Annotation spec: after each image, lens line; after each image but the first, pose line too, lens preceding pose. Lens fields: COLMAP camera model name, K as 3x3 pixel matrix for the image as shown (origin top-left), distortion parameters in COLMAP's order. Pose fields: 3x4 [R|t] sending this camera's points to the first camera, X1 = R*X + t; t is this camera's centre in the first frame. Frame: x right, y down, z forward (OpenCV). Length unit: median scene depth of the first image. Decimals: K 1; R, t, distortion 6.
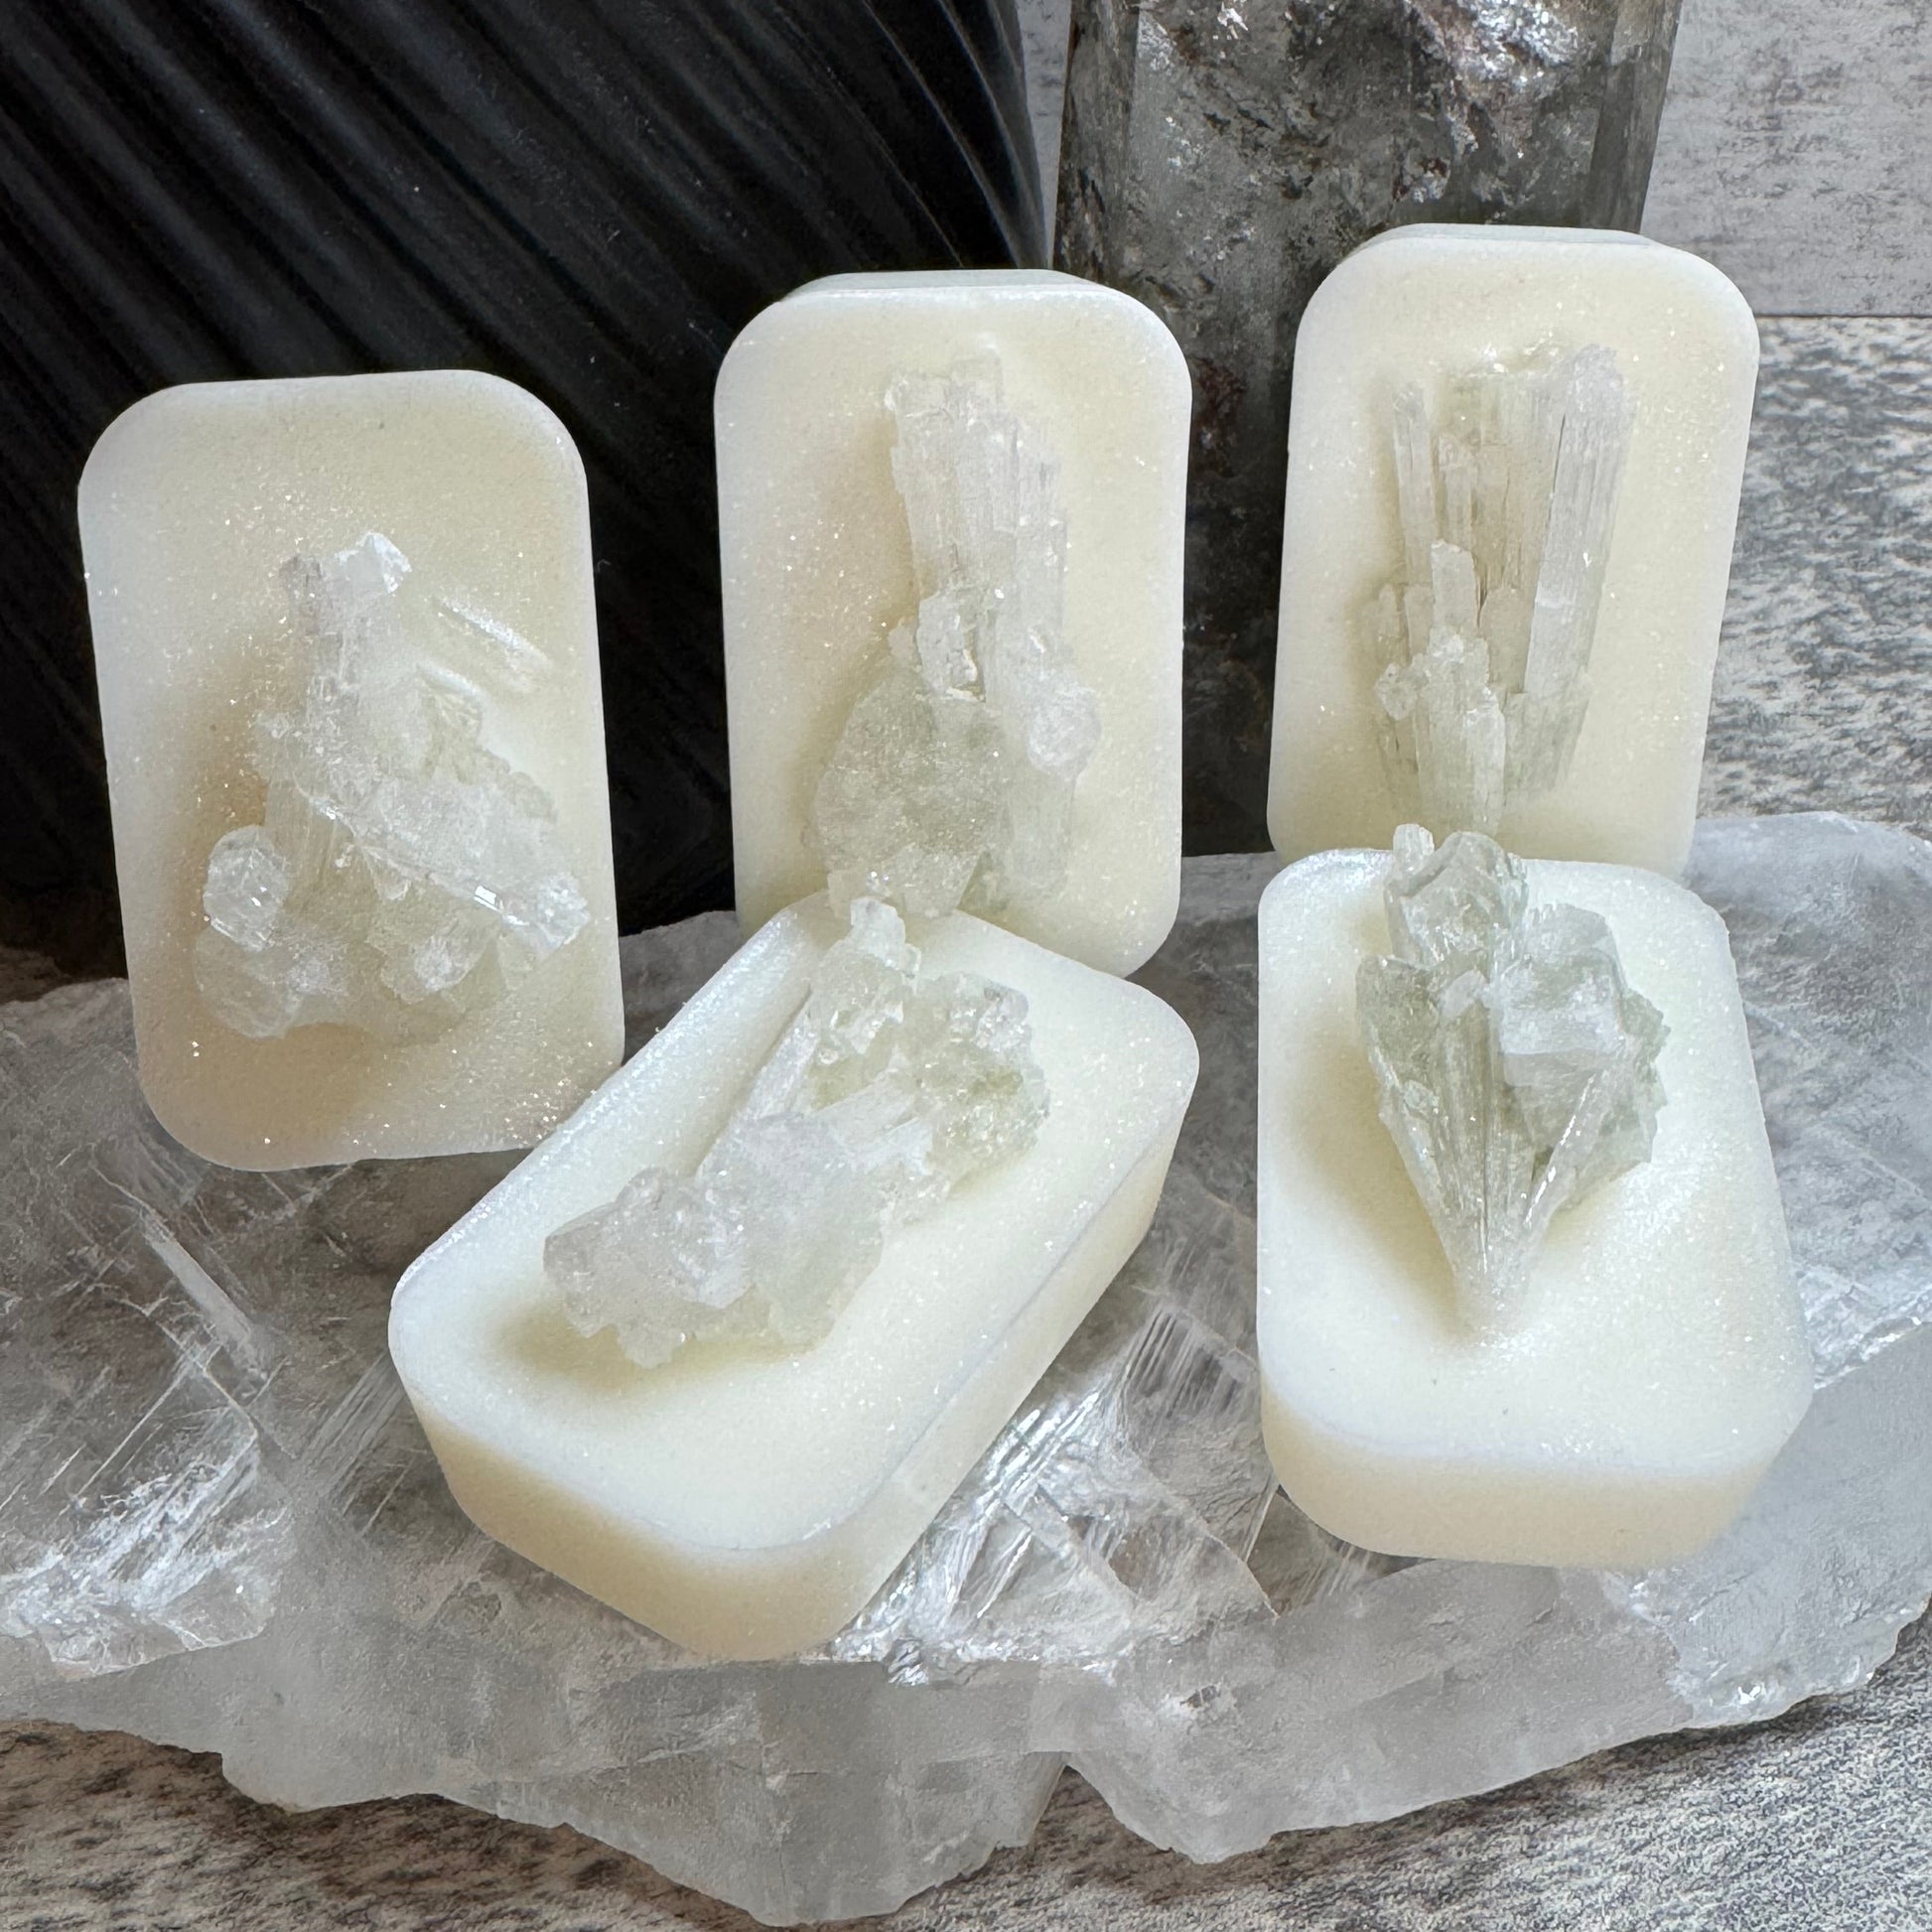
lens RADIAL K [[2953.5, 0, 966.0], [0, 2953.5, 966.0], [0, 0, 1]] dist [-0.030526, 0.050898]
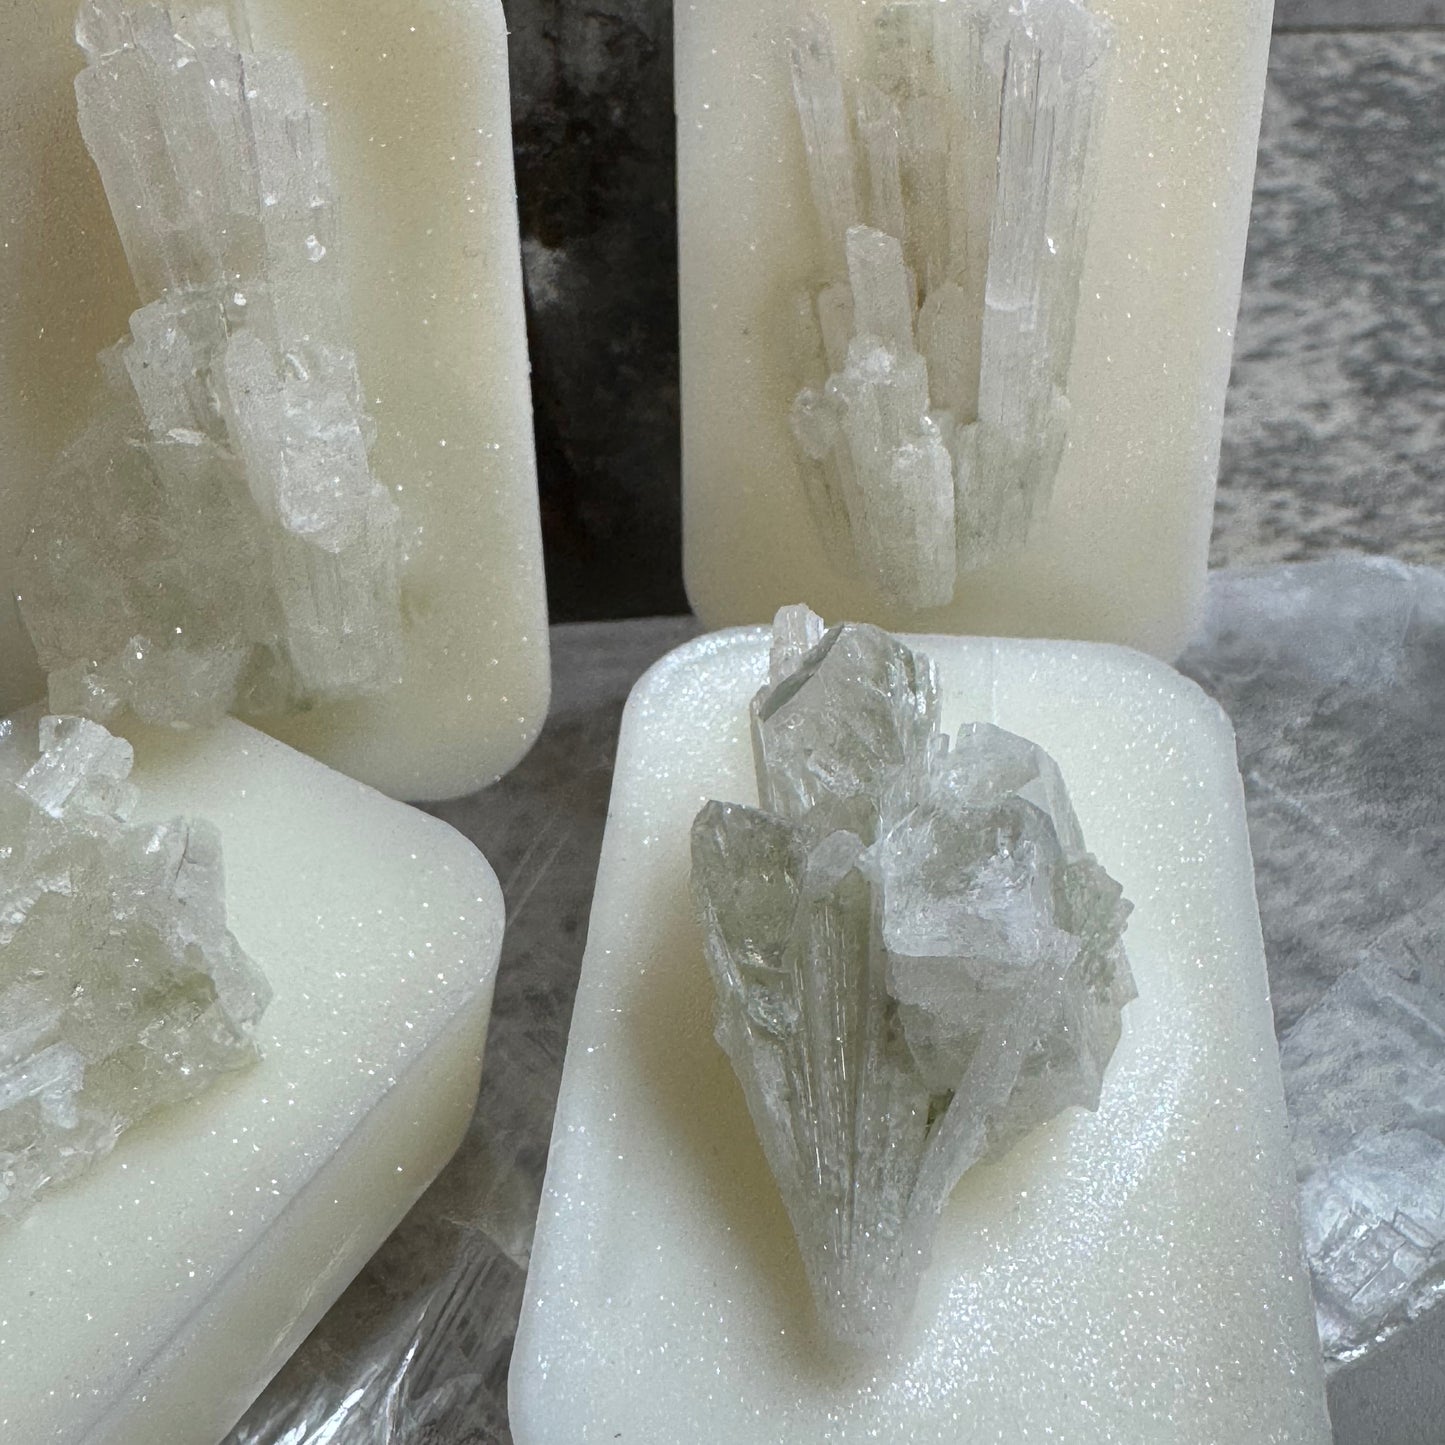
lens RADIAL K [[2209.0, 0, 722.5], [0, 2209.0, 722.5], [0, 0, 1]] dist [-0.030526, 0.050898]
pose [[0.999824, -0.010943, -0.015238, 0.128178], [0.011638, 0.998860, 0.046286, -0.040636], [0.014714, -0.046455, 0.998812, 0.408159]]
